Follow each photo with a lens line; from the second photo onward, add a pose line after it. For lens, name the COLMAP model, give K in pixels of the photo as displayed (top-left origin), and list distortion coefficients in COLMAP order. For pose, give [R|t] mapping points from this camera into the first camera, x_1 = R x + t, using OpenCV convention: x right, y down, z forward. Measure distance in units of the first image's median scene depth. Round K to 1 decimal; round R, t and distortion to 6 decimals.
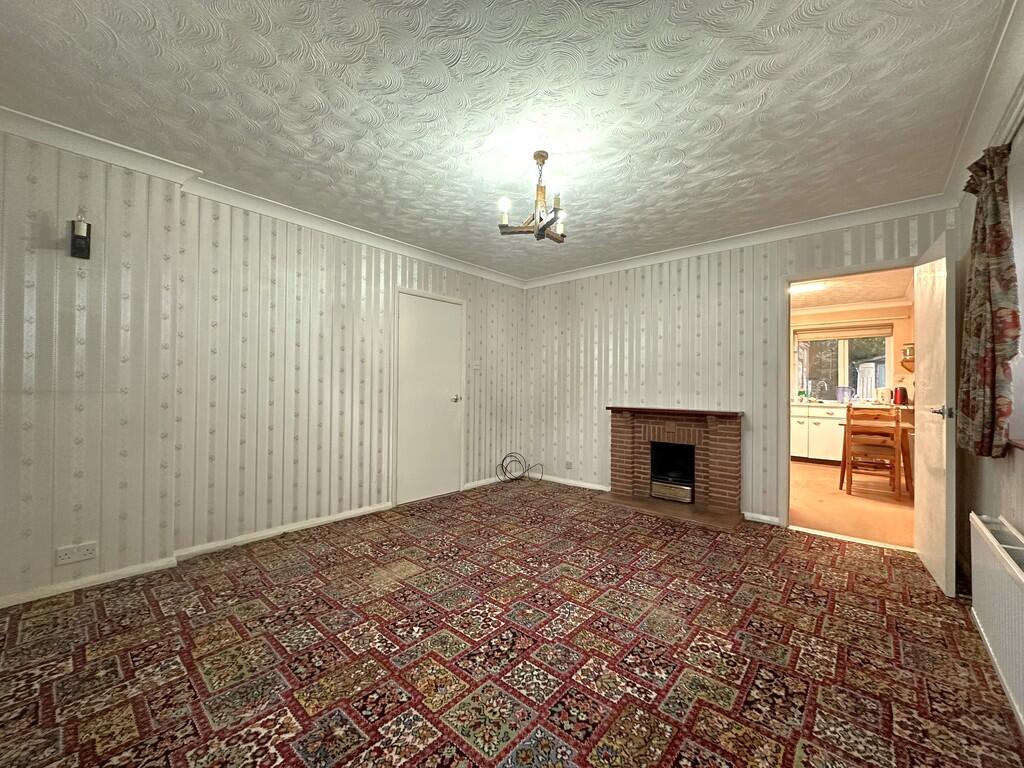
lens RADIAL K [[408.8, 0, 515.8], [0, 408.8, 378.2], [0, 0, 1]] dist [0.003921, 0.000548]
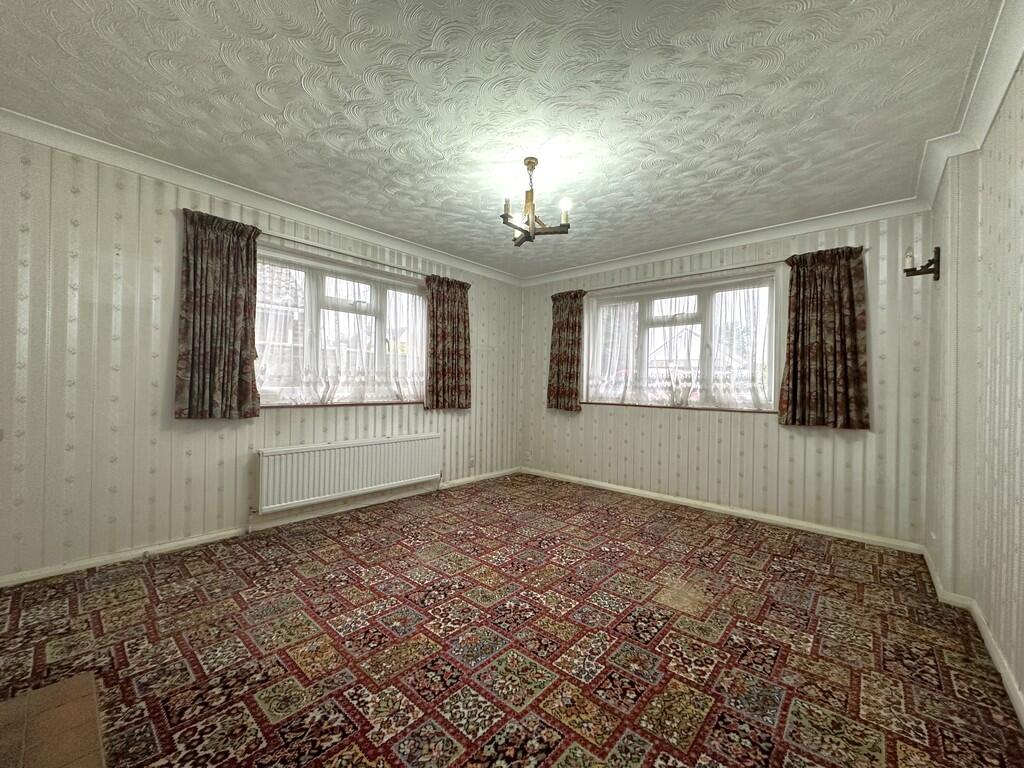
lens RADIAL K [[408.8, 0, 513.1], [0, 408.8, 384.5], [0, 0, 1]] dist [0.003921, 0.000548]
pose [[-0.999518, -0.030258, 0.007015, 0.085038], [-0.030399, 0.999317, -0.021012, 0.051187], [-0.006374, -0.021215, -0.999755, 2.088752]]
